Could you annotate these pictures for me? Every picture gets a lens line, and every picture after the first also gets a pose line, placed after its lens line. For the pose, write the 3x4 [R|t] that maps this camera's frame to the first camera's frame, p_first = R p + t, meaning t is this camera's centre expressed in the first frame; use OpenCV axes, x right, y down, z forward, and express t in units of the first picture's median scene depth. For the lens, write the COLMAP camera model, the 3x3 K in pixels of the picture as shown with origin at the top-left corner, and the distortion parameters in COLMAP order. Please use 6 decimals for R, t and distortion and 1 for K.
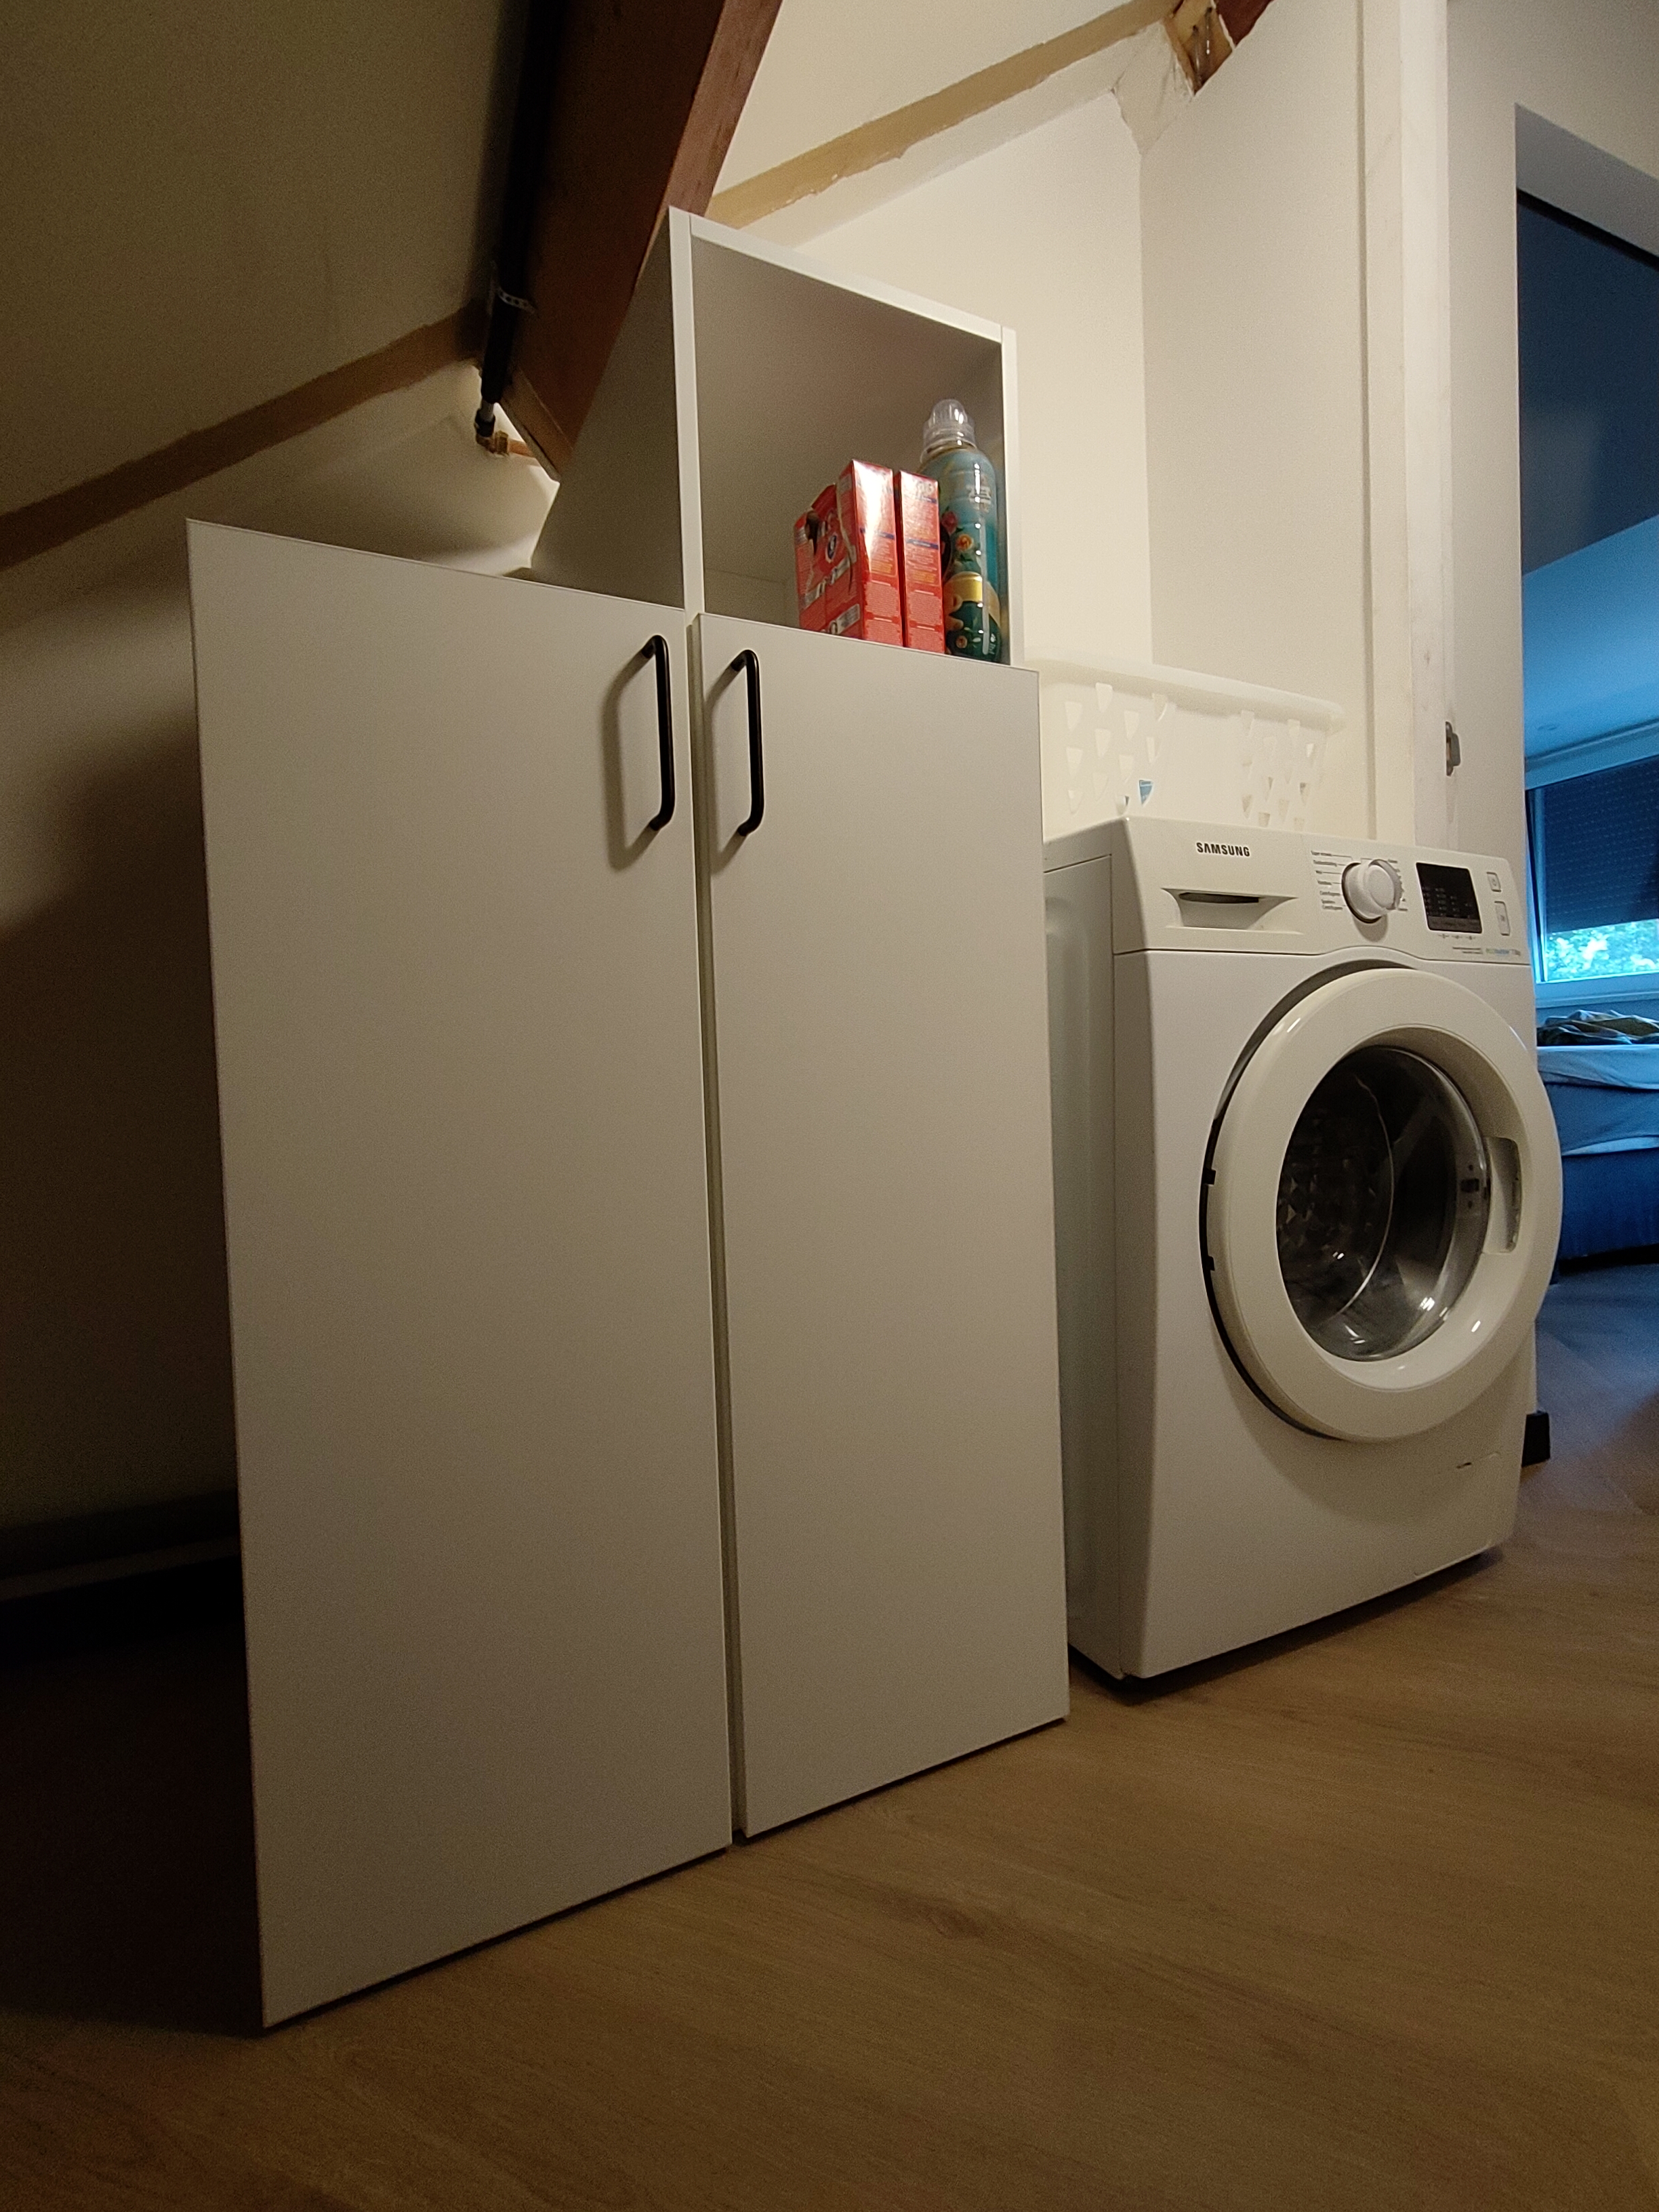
lens RADIAL K [[1021.9, 0, 825.5], [0, 1021.9, 1105.2], [0, 0, 1]] dist [0.004621, 0.000731]
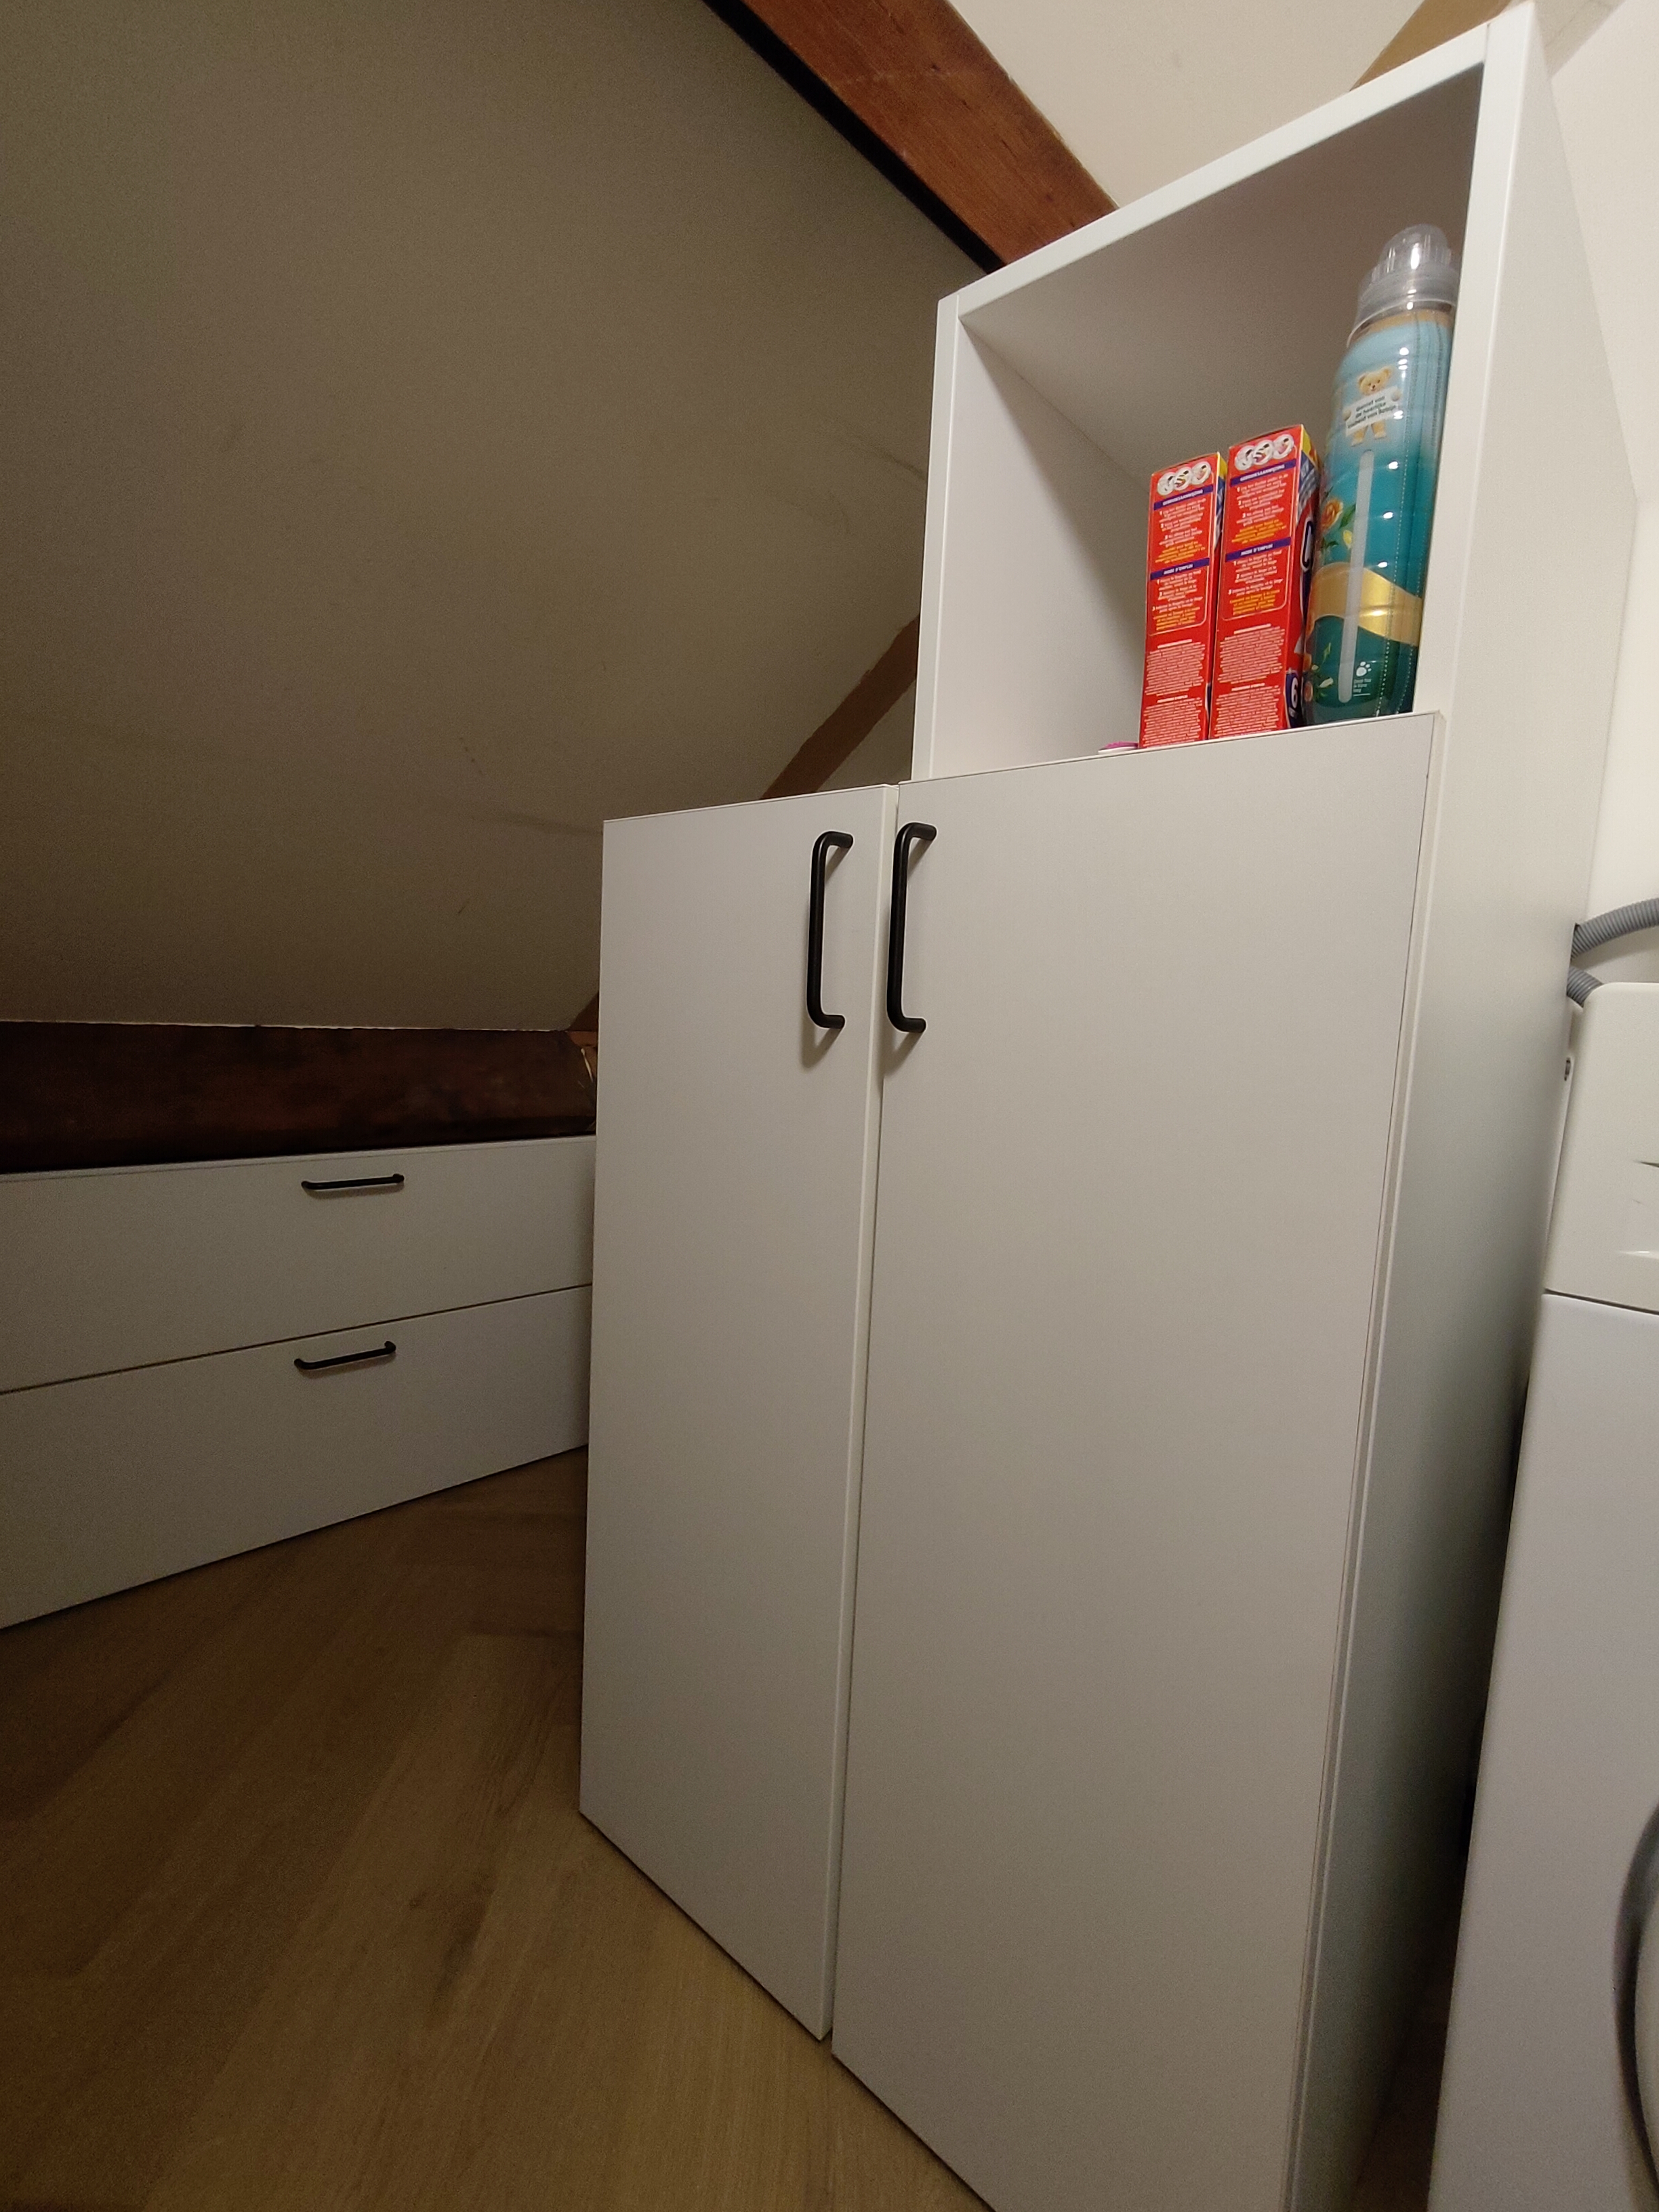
lens RADIAL K [[1021.9, 0, 825.5], [0, 1021.9, 1105.2], [0, 0, 1]] dist [0.004621, 0.000731]
pose [[0.370927, 0.147287, -0.916908, 0.618930], [-0.083894, 0.988620, 0.124867, -0.271208], [0.924865, 0.030607, 0.379063, 0.533259]]
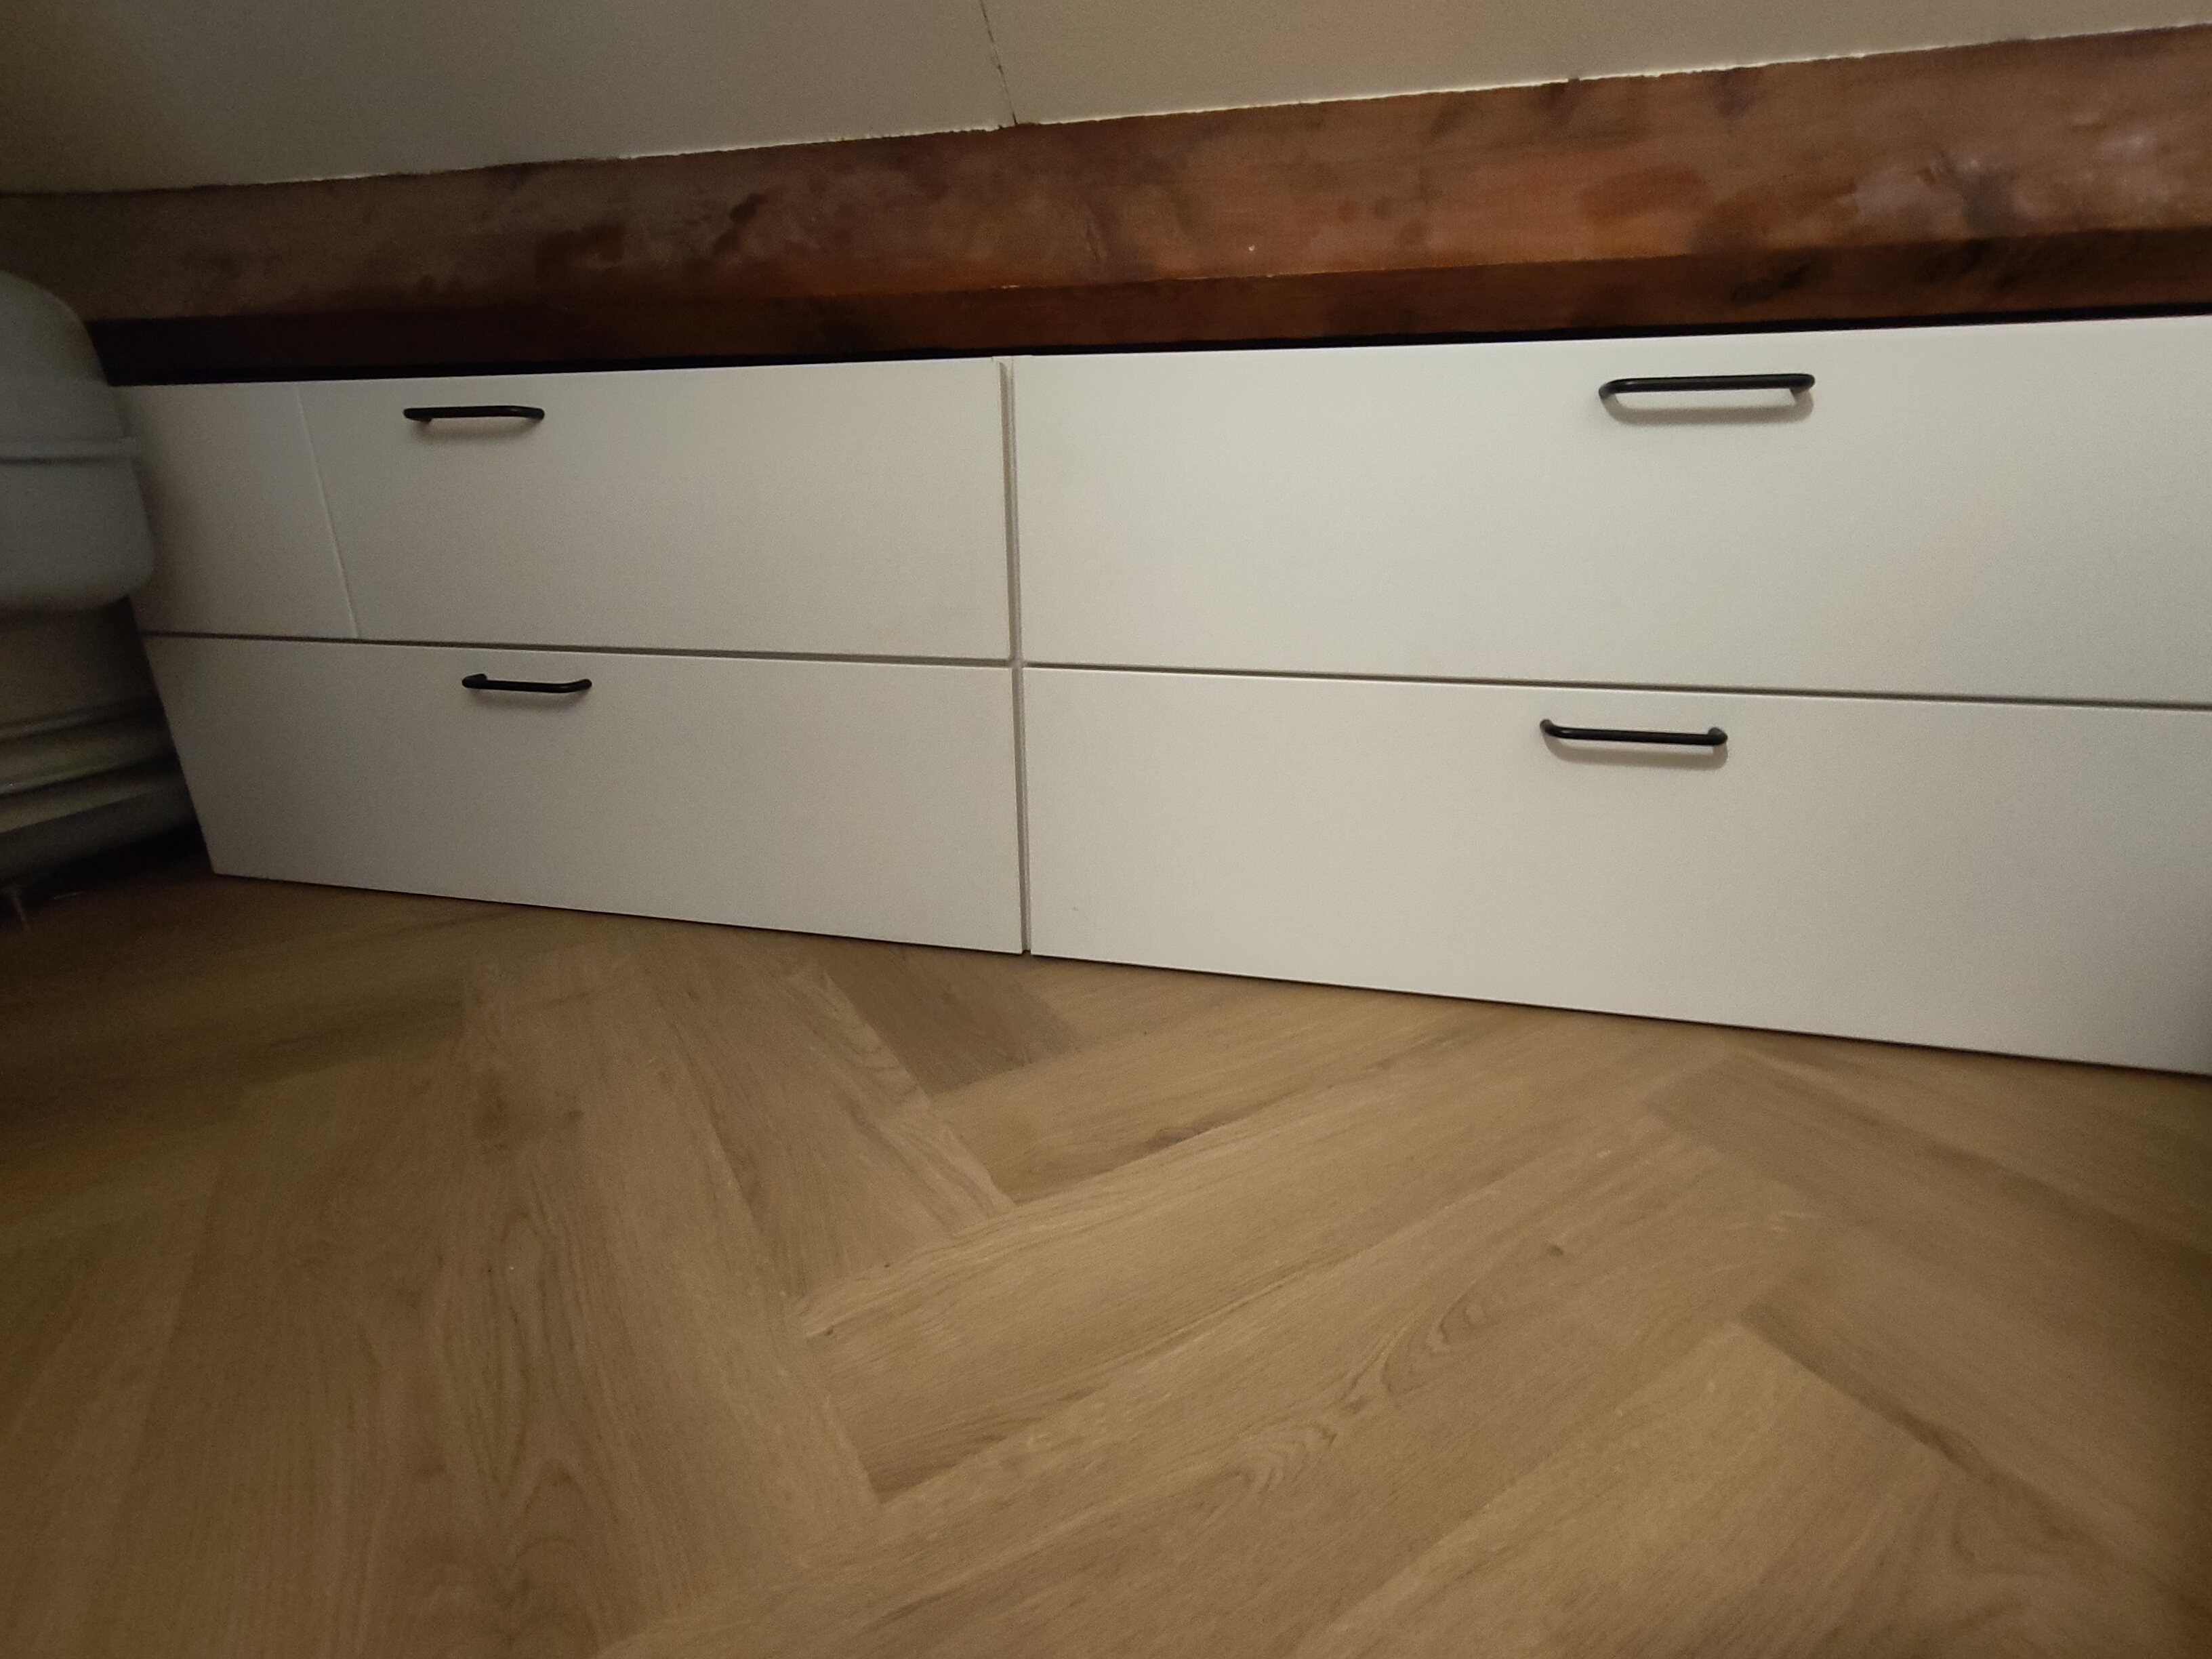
lens RADIAL K [[1025.7, 0, 1106.0], [0, 1025.7, 829.5], [0, 0, 1]] dist [0.005690, 0.000553]
pose [[-0.597556, 0.292158, -0.746707, -0.135814], [0.007653, 0.933292, 0.359037, 0.149703], [0.801791, 0.208830, -0.559930, 0.612897]]
